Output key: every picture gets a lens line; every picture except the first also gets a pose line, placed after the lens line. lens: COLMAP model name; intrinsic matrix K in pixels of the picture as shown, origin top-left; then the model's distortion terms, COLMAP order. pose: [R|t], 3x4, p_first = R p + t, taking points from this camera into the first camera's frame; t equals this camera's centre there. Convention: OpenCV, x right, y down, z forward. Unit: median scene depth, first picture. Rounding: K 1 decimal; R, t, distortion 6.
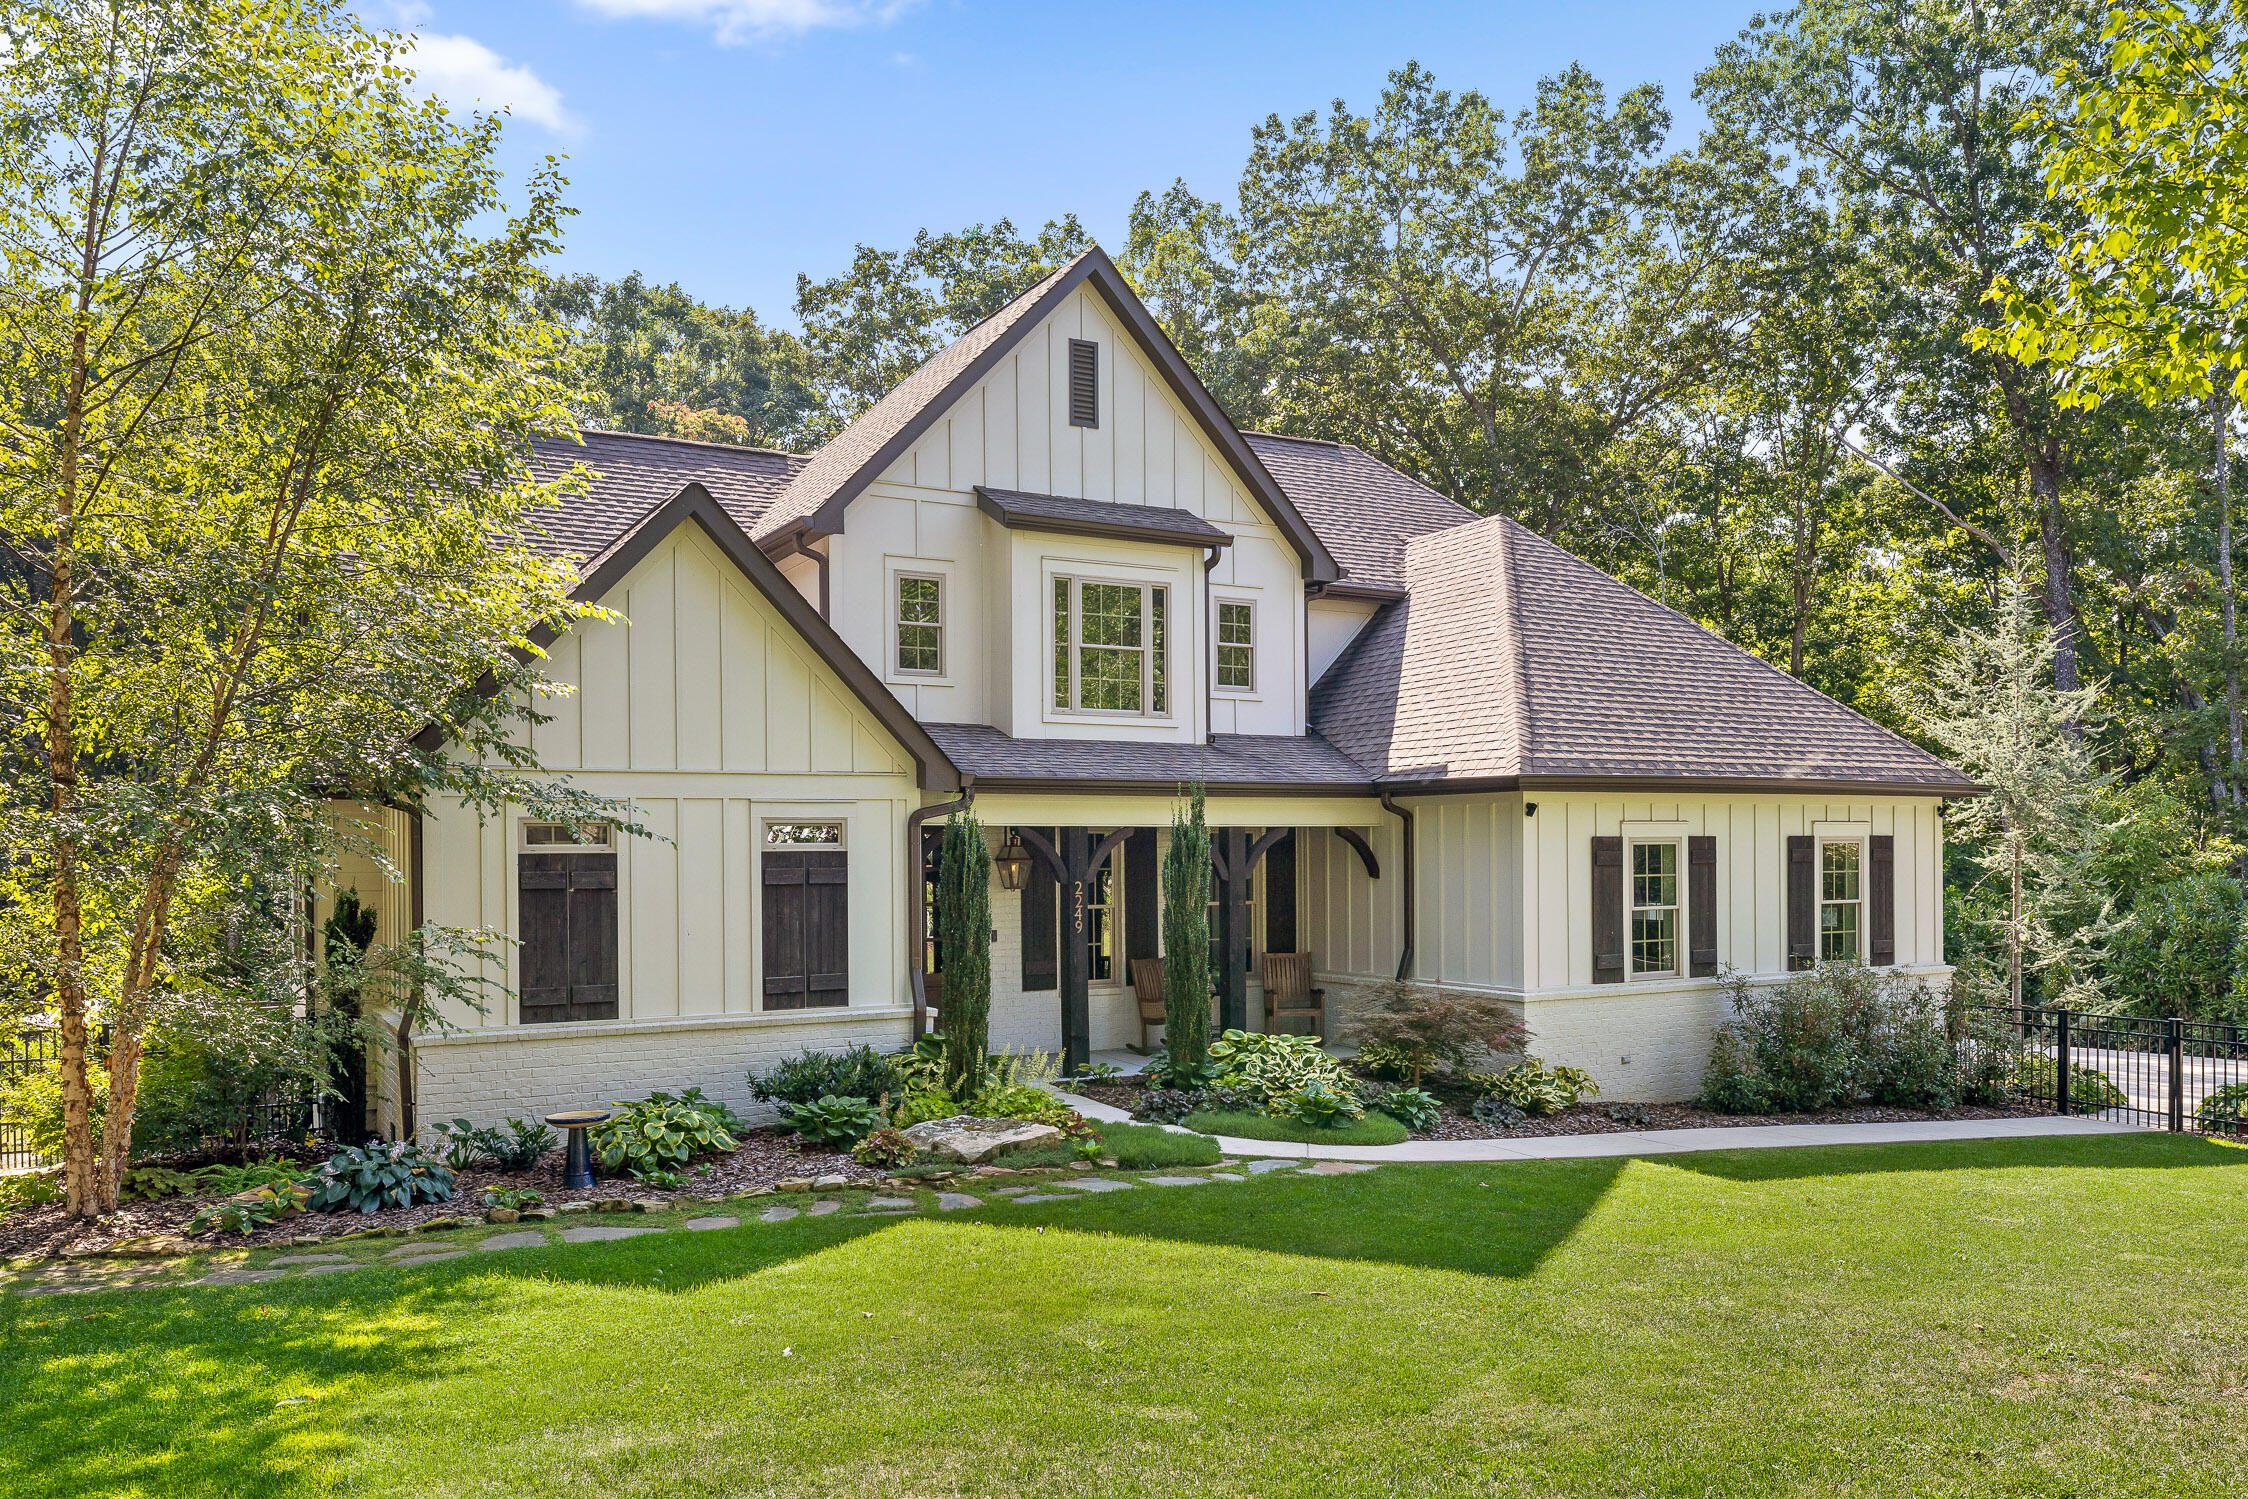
lens RADIAL K [[2392.0, 0, 1124.0], [0, 2392.0, 749.5], [0, 0, 1]] dist [-0.012760, -0.018706]
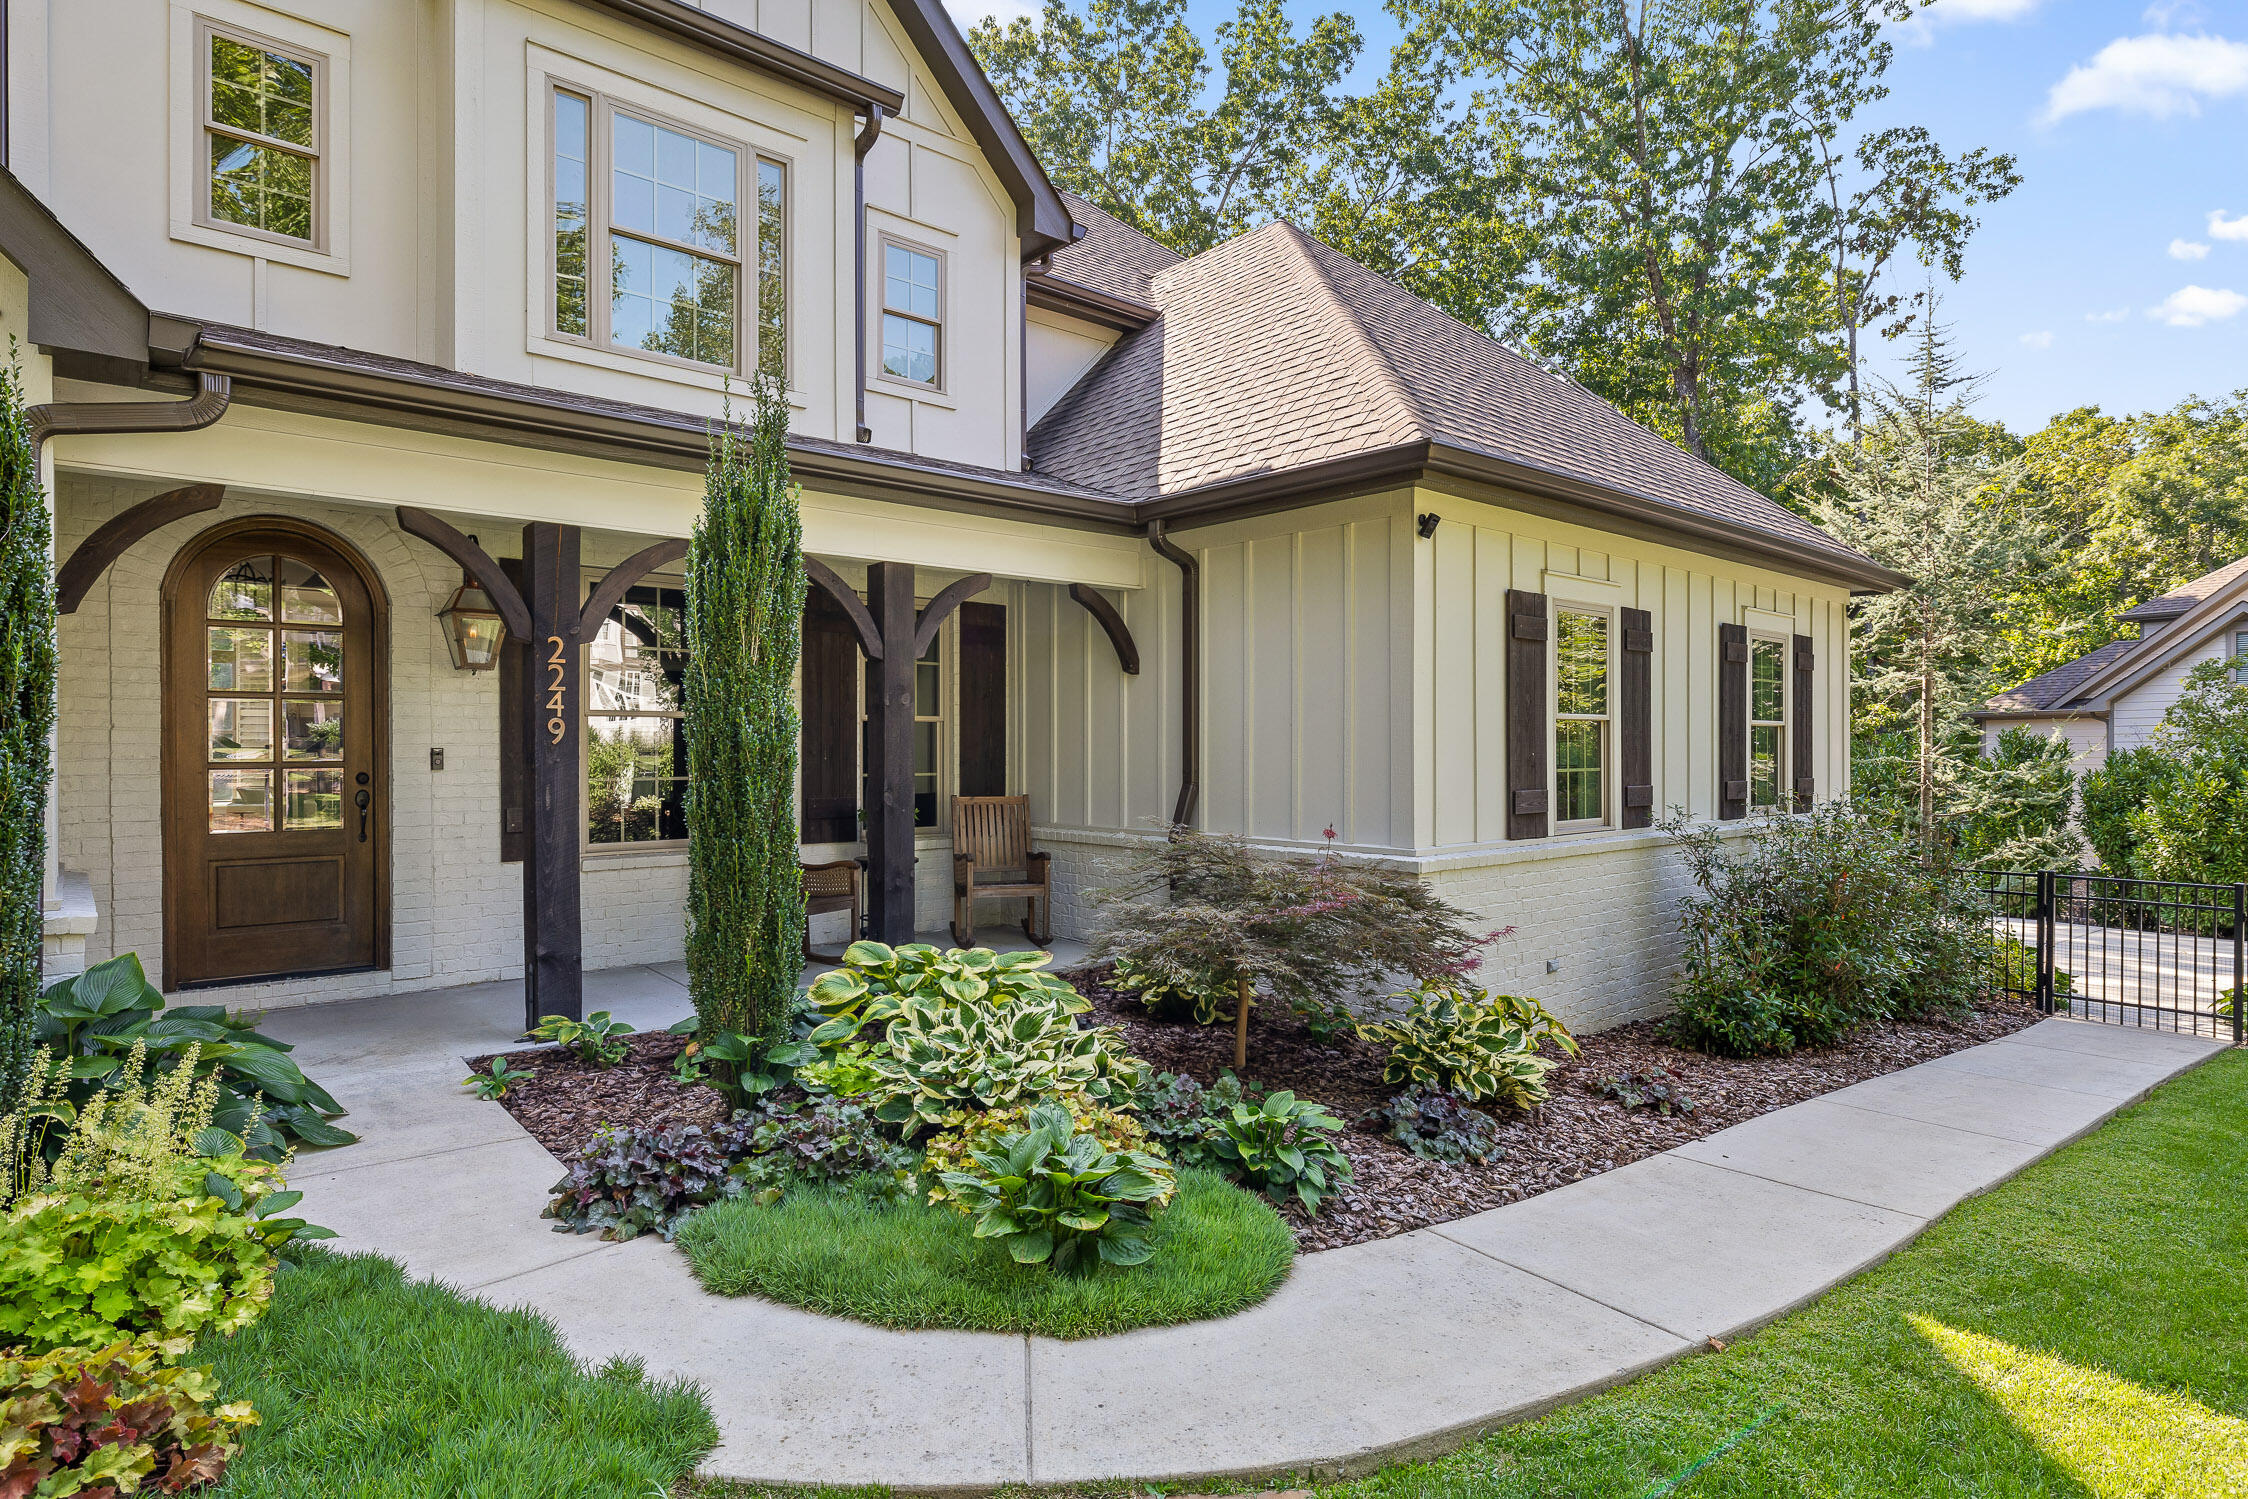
lens RADIAL K [[1225.8, 0, 1124.0], [0, 1225.8, 749.5], [0, 0, 1]] dist [-0.000029, 0.000697]
pose [[0.986807, 0.003732, 0.161860, 0.052458], [-0.006887, 0.999797, 0.018936, 0.069073], [-0.161757, -0.019801, 0.986632, 0.701536]]
